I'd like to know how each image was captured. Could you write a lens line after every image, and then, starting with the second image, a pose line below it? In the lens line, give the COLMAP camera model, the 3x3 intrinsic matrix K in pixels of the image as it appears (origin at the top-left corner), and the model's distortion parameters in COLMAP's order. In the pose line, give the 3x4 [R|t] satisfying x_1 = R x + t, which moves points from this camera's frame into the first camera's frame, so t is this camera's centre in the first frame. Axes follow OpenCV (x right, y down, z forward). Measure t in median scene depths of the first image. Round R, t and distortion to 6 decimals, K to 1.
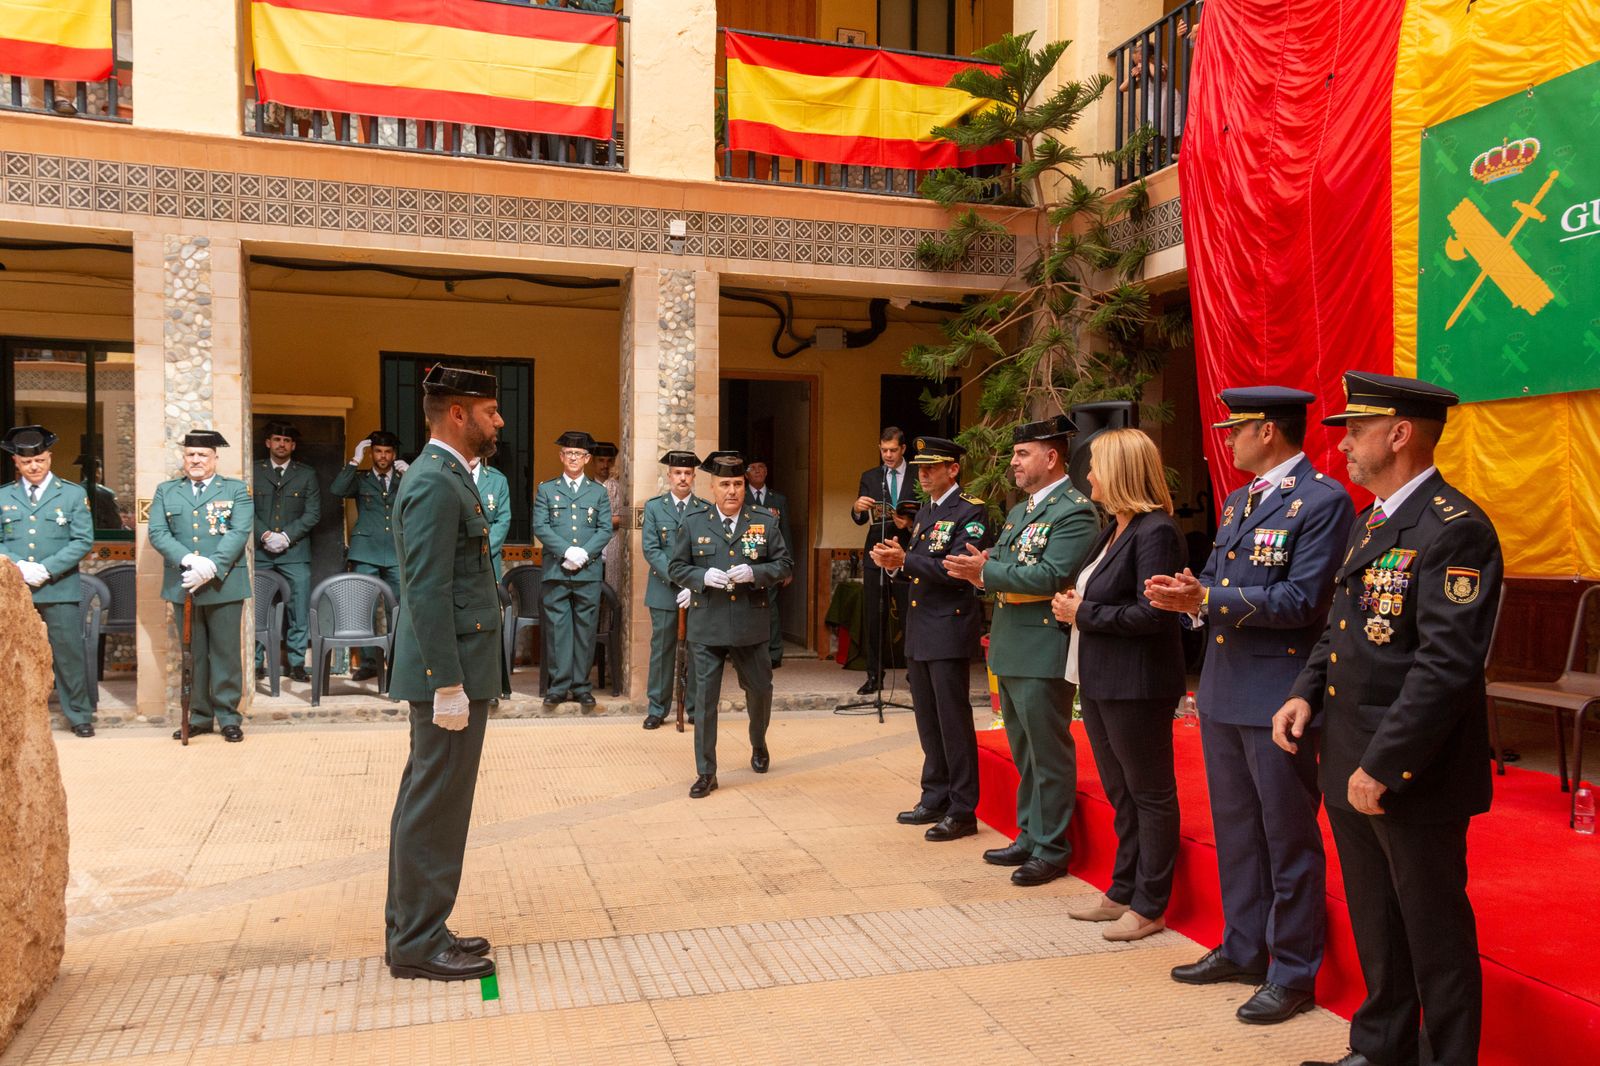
lens RADIAL K [[1311.9, 0, 802.9], [0, 1311.9, 571.2], [0, 0, 1]] dist [0.026444, 0.011960]
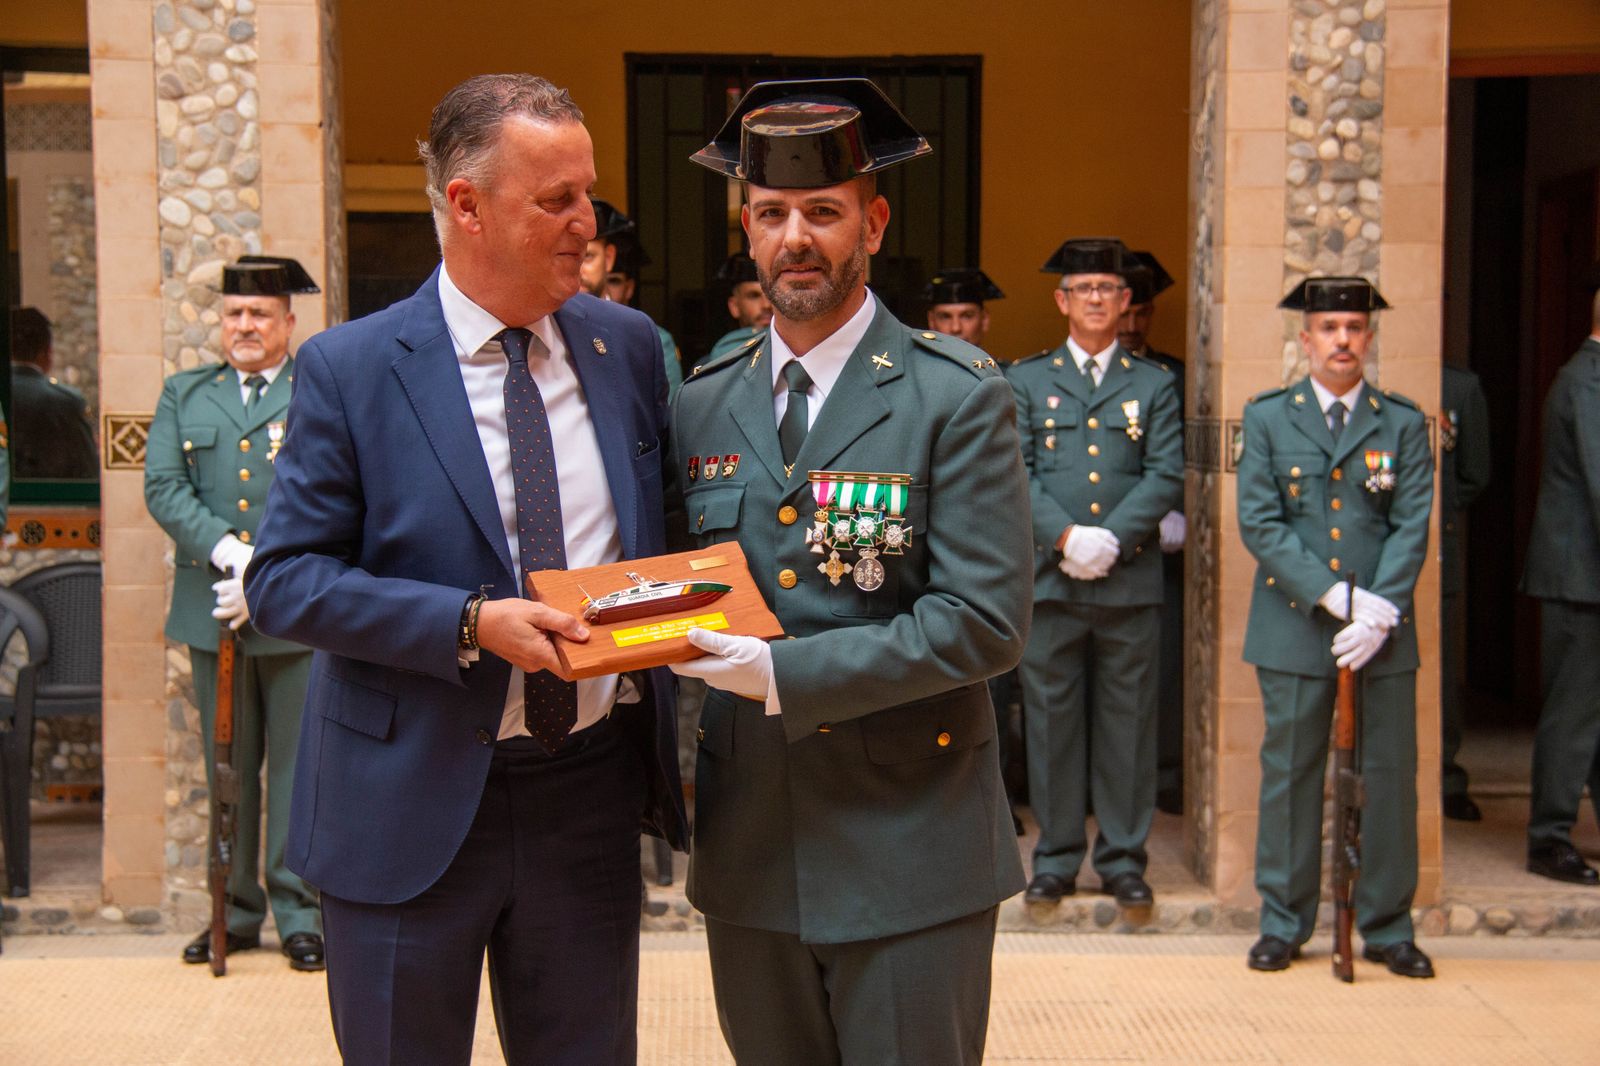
lens RADIAL K [[3620.7, 0, 810.2], [0, 3620.7, 586.4], [0, 0, 1]] dist [0.484218, 0.677367]
pose [[0.968123, -0.001236, -0.250472, 0.032049], [0.001847, 0.999996, 0.002206, 0.000321], [0.250468, -0.002598, 0.968121, -0.129876]]
